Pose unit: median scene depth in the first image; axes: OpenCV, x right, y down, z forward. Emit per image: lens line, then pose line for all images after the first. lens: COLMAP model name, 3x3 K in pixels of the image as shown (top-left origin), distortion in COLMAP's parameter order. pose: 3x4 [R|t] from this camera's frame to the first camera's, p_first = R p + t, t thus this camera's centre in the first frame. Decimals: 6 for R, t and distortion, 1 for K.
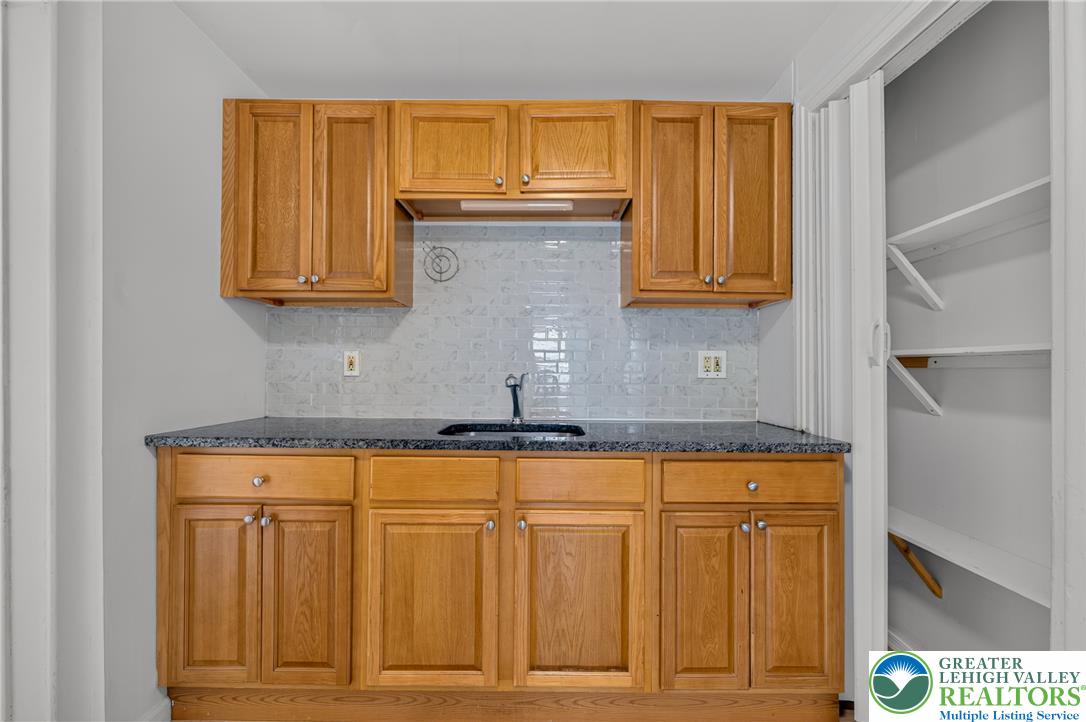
lens RADIAL K [[477.2, 0, 544.7], [0, 477.2, 363.0], [0, 0, 1]] dist [0.001161, 0.000208]
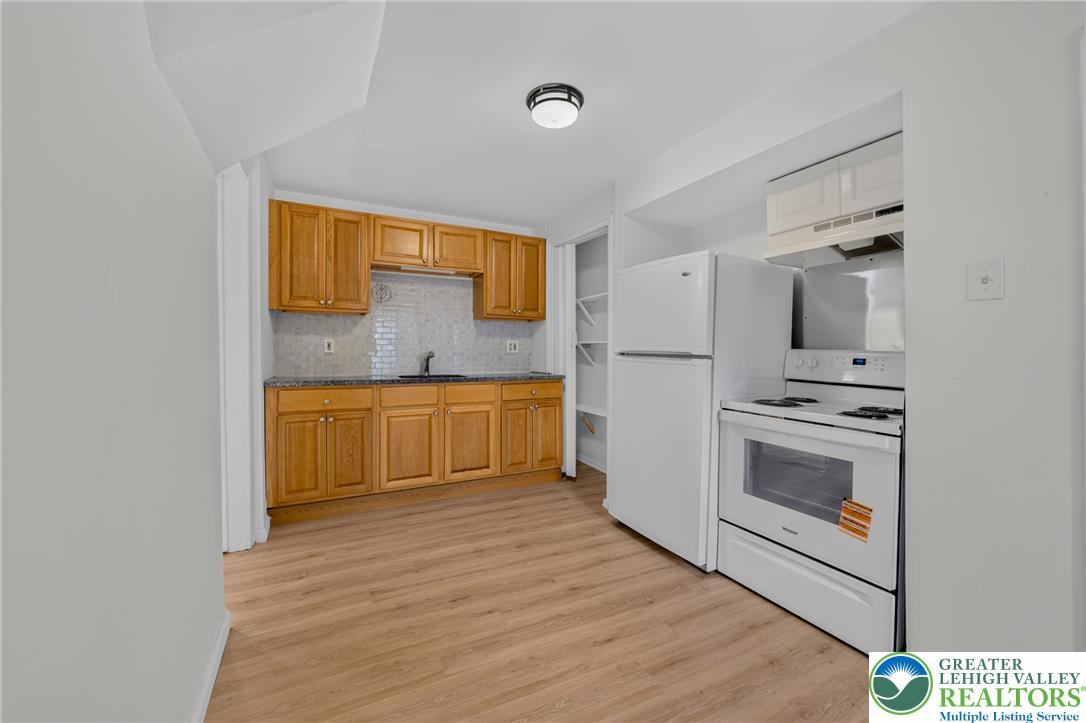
lens RADIAL K [[421.0, 0, 535.9], [0, 421.0, 352.3], [0, 0, 1]] dist [0.000520, 0.000017]
pose [[0.885097, -0.004792, 0.465382, -0.536152], [-0.002470, 0.999885, 0.014992, -0.000493], [-0.465400, -0.014419, 0.884983, -0.899753]]
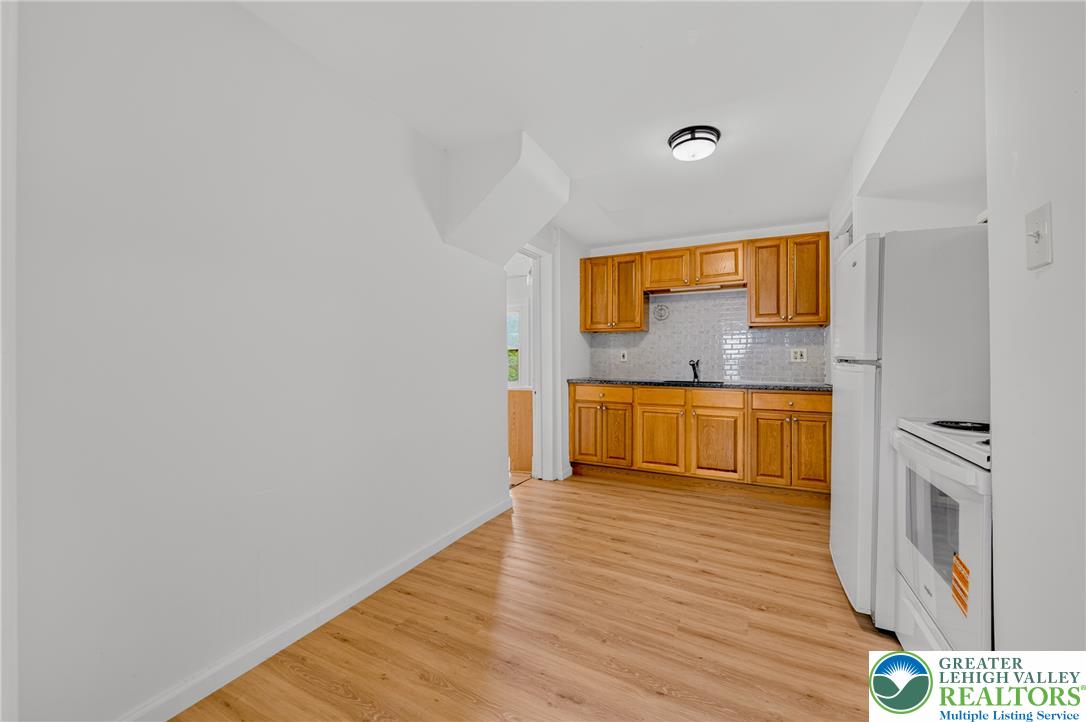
lens RADIAL K [[434.8, 0, 541.3], [0, 434.8, 361.8], [0, 0, 1]] dist [0.000573, 0.000255]
pose [[0.893916, -0.002767, -0.448226, 0.238656], [0.005678, 0.999971, 0.005150, 0.018116], [0.448199, -0.007149, 0.893905, -1.334370]]
